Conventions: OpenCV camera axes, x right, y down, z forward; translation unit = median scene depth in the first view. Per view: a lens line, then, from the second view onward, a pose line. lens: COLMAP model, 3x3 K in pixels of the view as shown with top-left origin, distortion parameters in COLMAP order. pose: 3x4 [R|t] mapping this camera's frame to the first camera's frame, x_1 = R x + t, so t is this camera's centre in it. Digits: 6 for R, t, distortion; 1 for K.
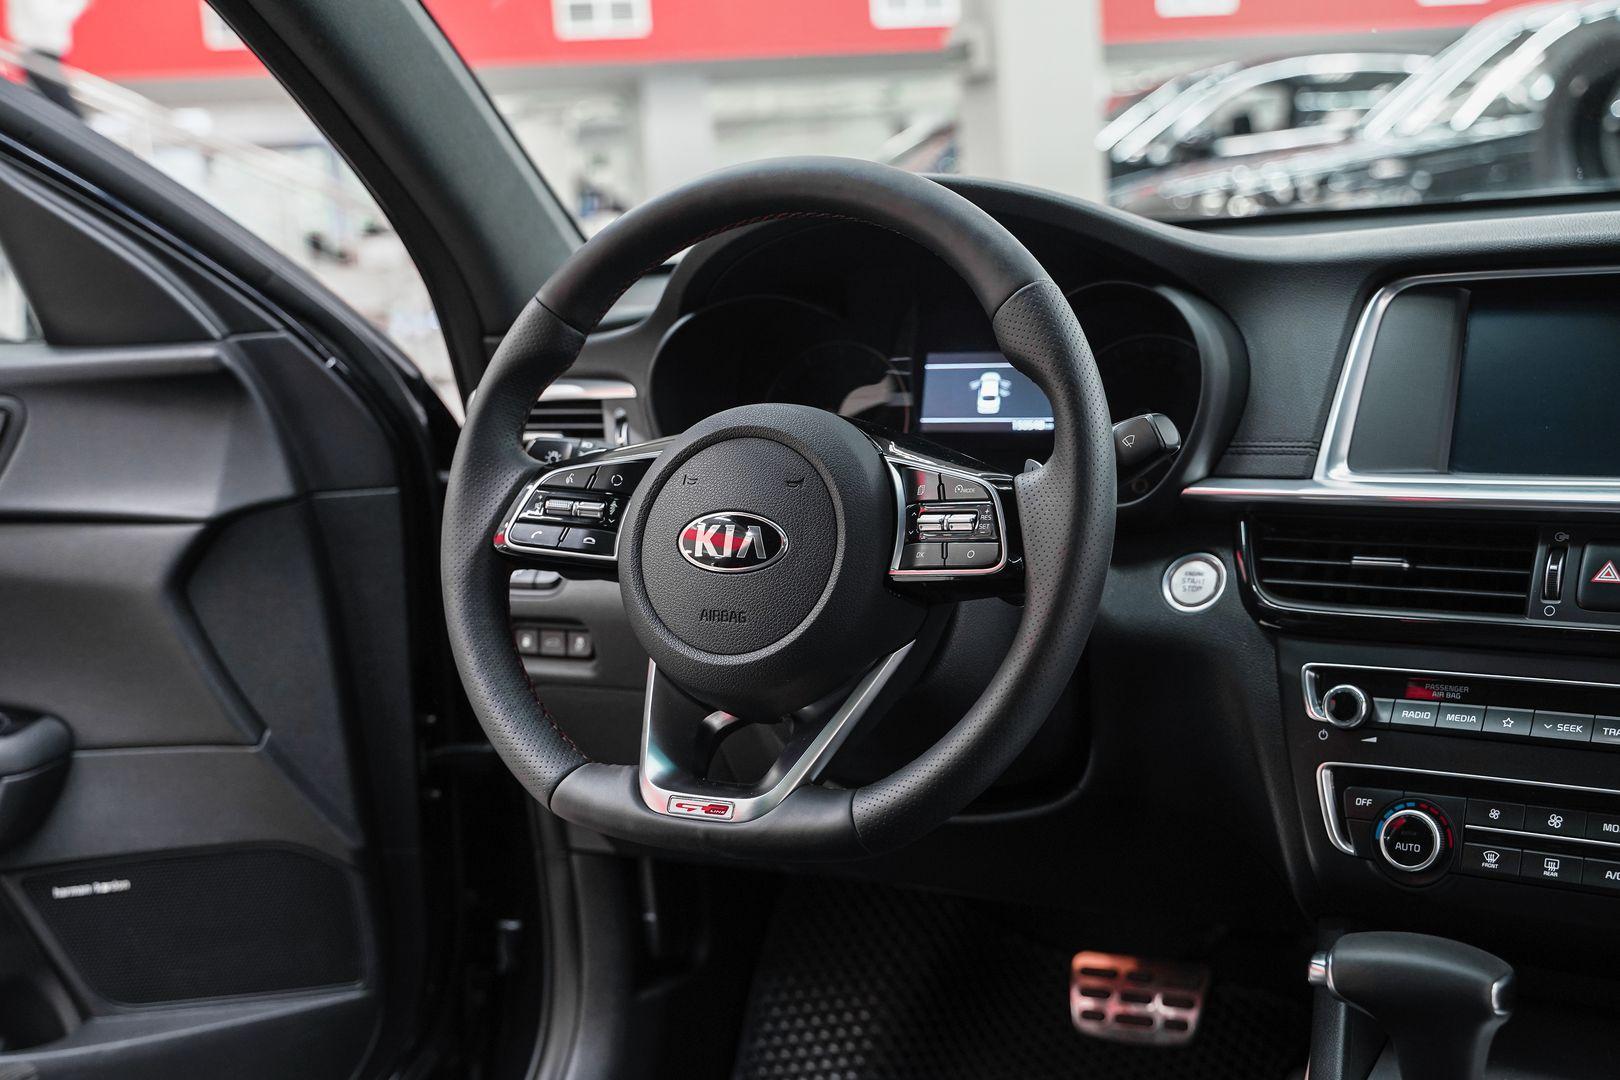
lens RADIAL K [[1952.0, 0, 781.7], [0, 1952.0, 532.7], [0, 0, 1]] dist [0.009150, 0.027418]
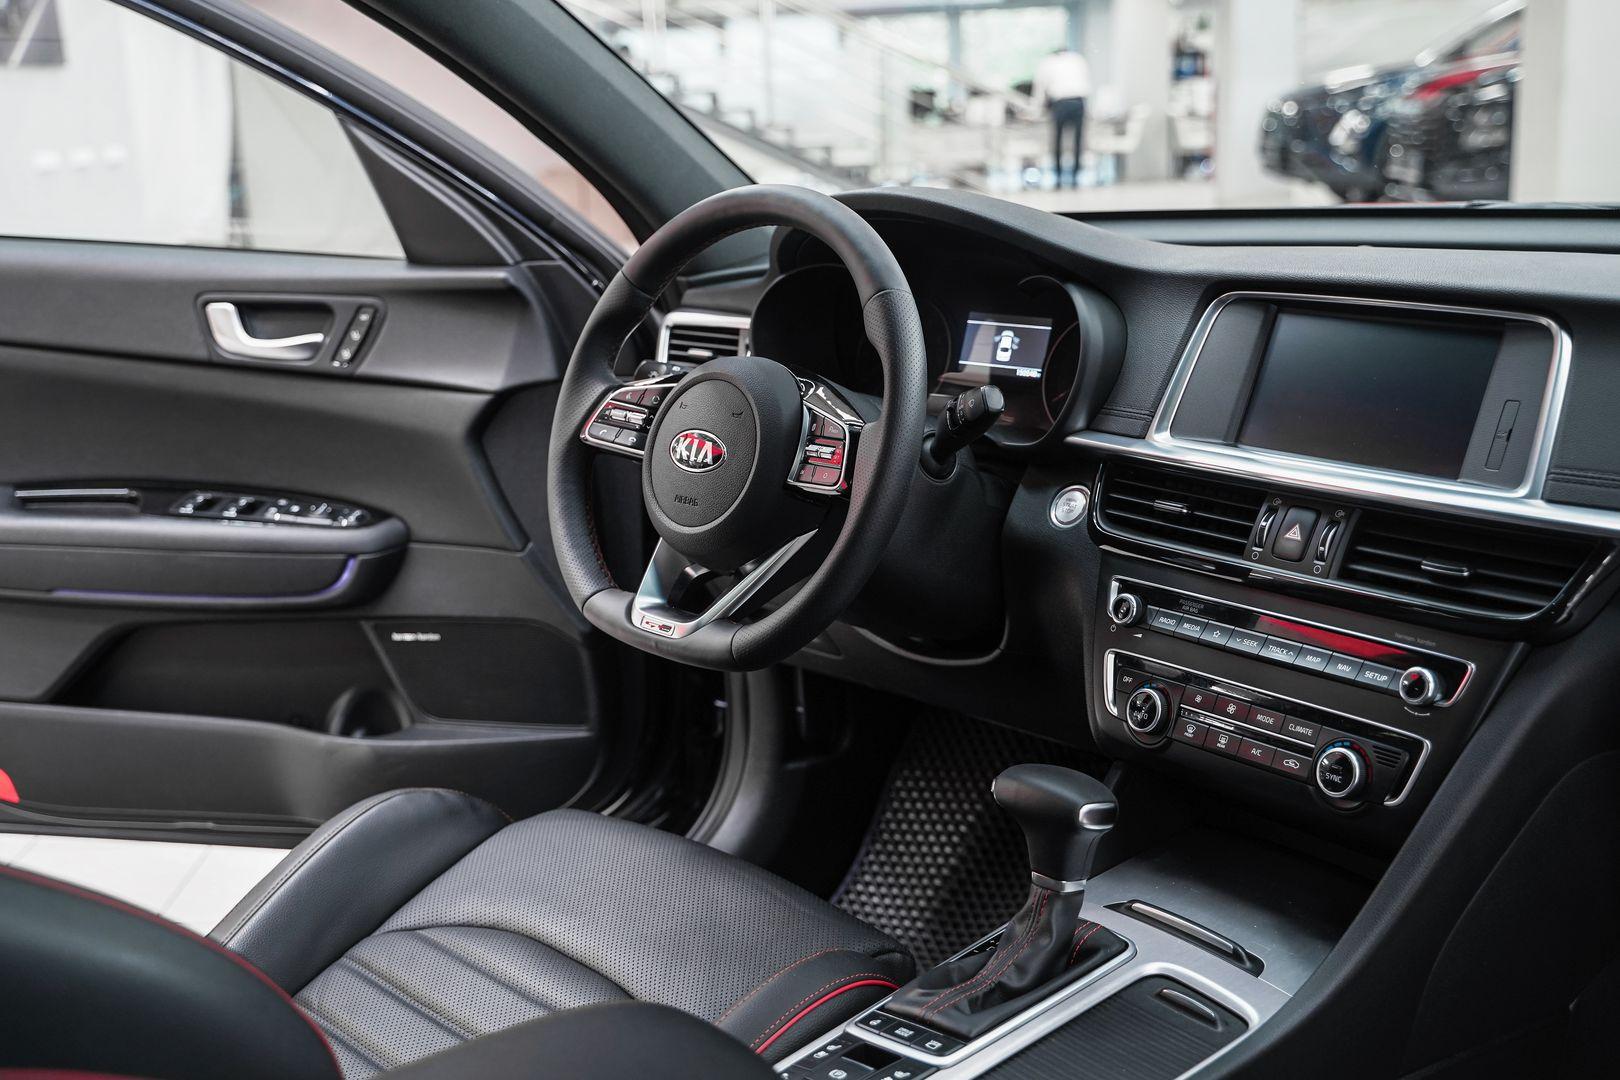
lens RADIAL K [[1819.4, 0, 764.7], [0, 1819.4, 519.0], [0, 0, 1]] dist [-0.019468, 0.016638]
pose [[0.943781, 0.100105, -0.315051, 0.409254], [-0.074100, 0.992859, 0.093494, -0.067842], [0.322160, -0.064893, 0.944459, -0.254357]]
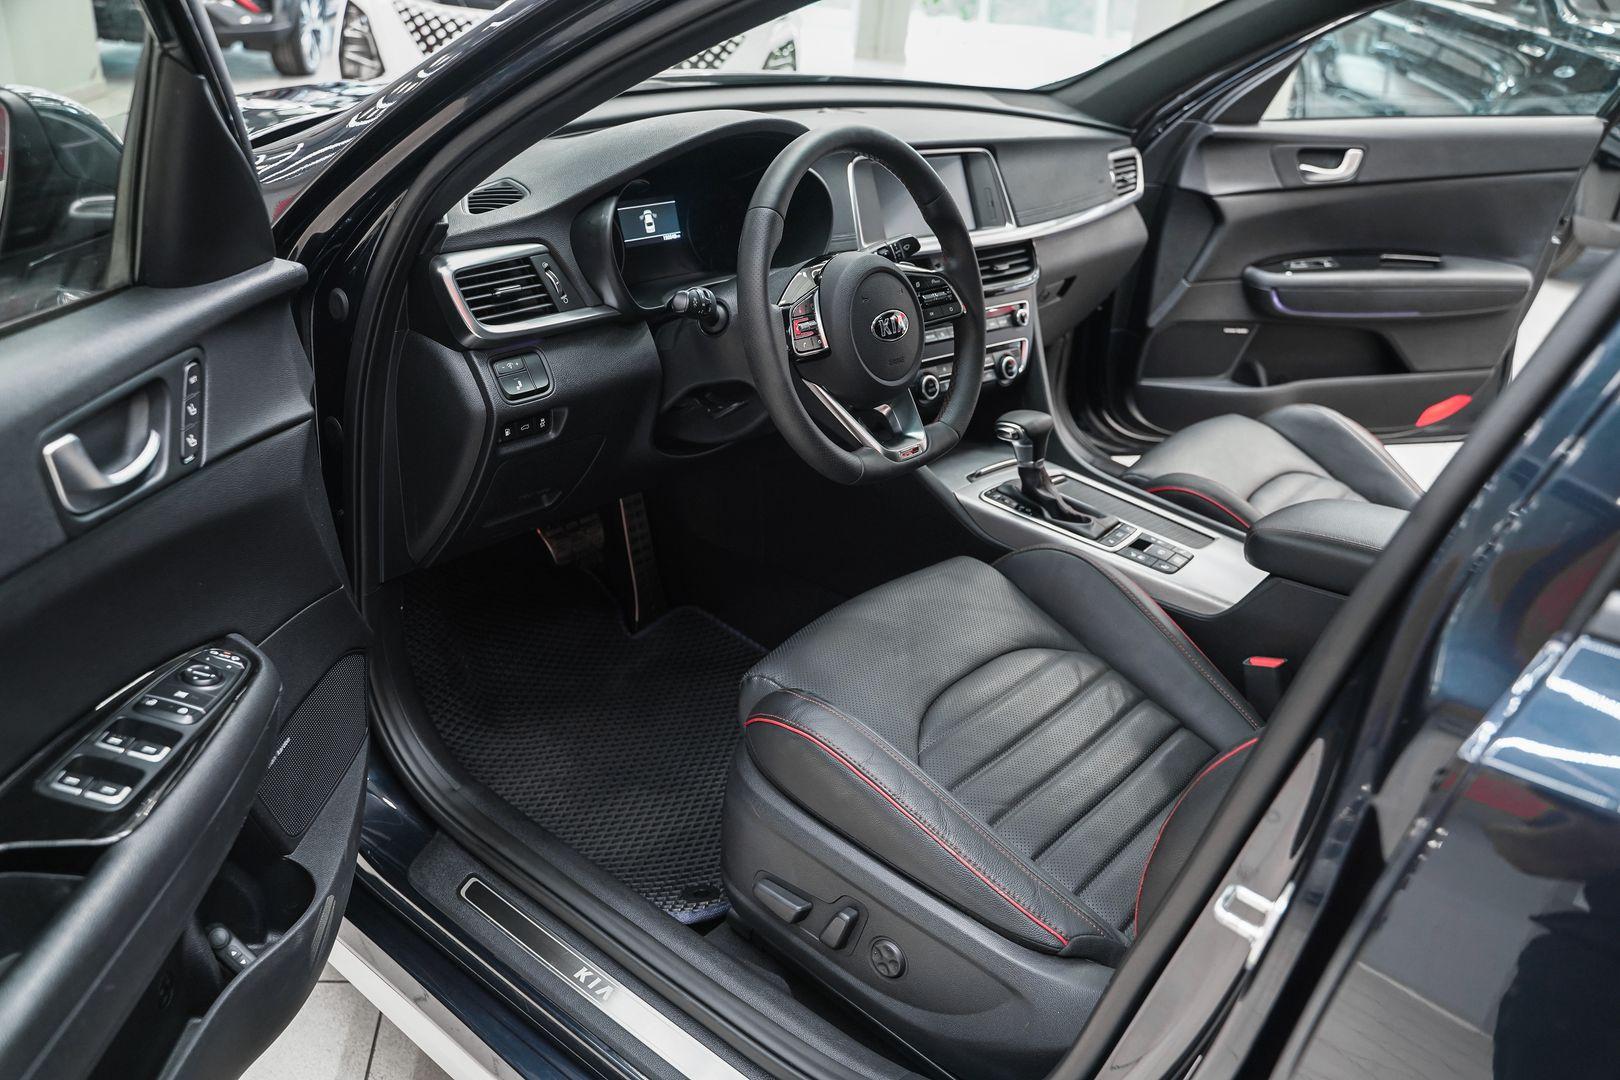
lens RADIAL K [[1315.5, 0, 810.0], [0, 1315.5, 540.0], [0, 0, 1]] dist [-0.124847, 0.100356]
pose [[0.210560, -0.349492, 0.912973, -1.226118], [0.059117, 0.936753, 0.344961, -0.234307], [-0.975792, -0.018663, 0.217903, 0.688519]]
